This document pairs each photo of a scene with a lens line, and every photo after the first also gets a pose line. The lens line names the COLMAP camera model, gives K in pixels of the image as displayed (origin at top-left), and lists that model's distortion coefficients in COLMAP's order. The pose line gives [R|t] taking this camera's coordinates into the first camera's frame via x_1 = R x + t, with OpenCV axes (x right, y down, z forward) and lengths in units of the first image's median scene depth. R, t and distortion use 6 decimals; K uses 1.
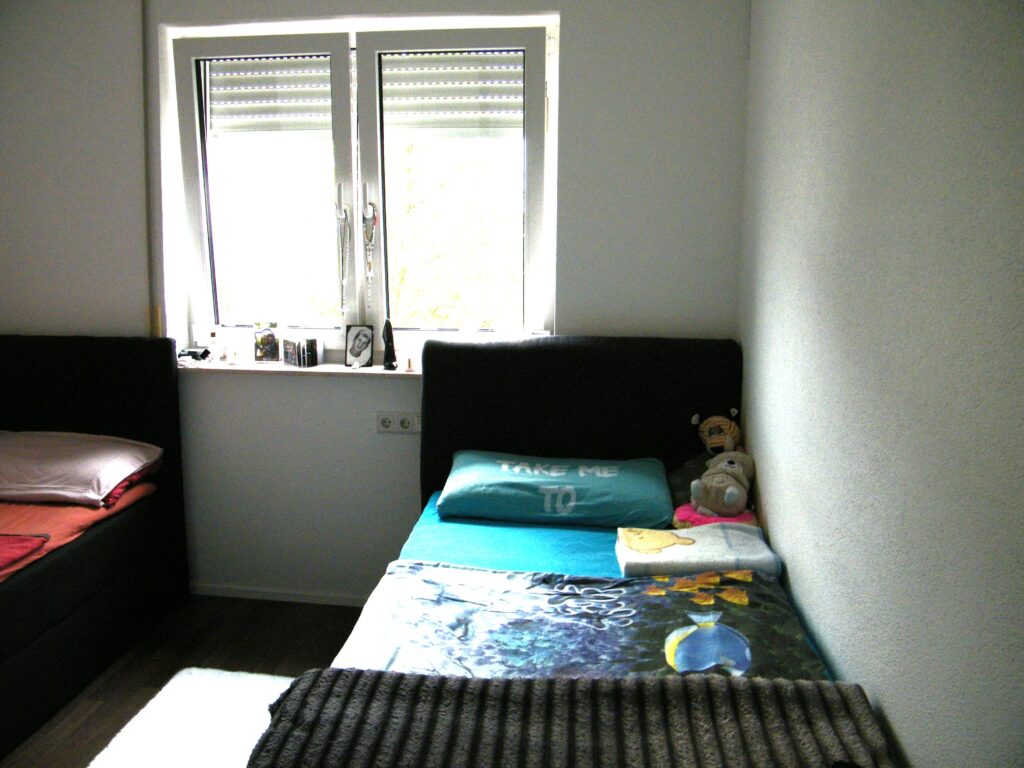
lens RADIAL K [[855.7, 0, 494.6], [0, 855.7, 379.8], [0, 0, 1]] dist [-0.201083, 0.179596]
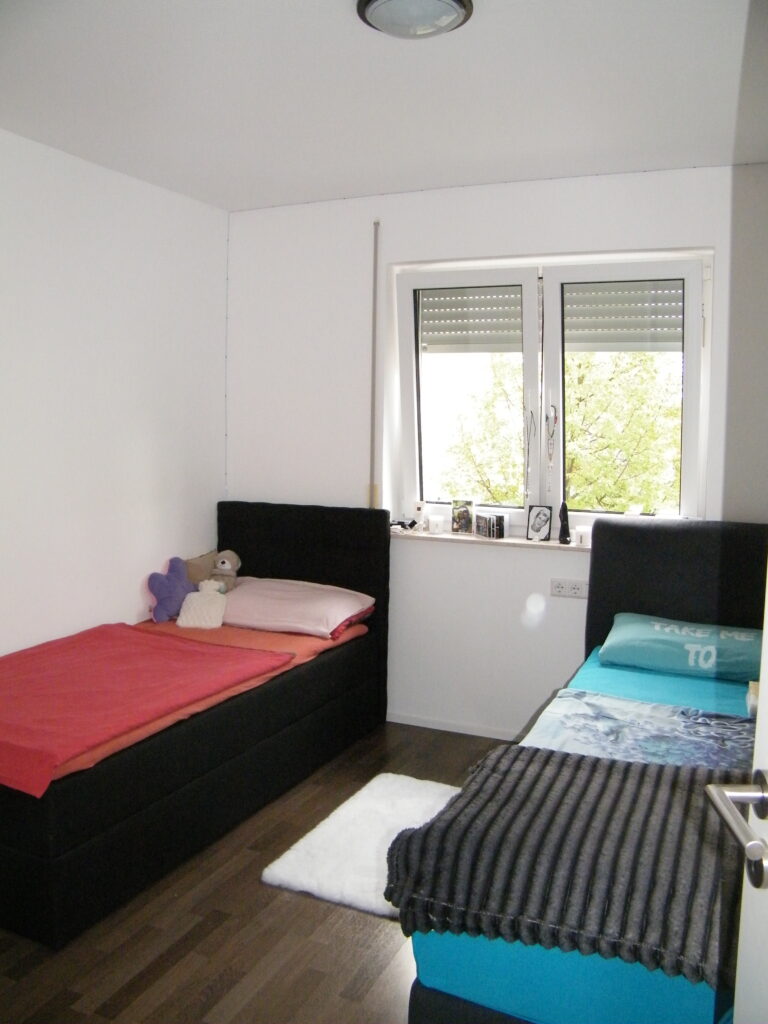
lens RADIAL K [[855.7, 0, 384.0], [0, 855.7, 512.0], [0, 0, 1]] dist [-0.201083, 0.179596]
pose [[0.948593, 0.035624, -0.314487, 0.012234], [-0.055382, 0.996998, -0.054111, 0.026569], [0.311615, 0.068746, 0.947718, -0.254482]]
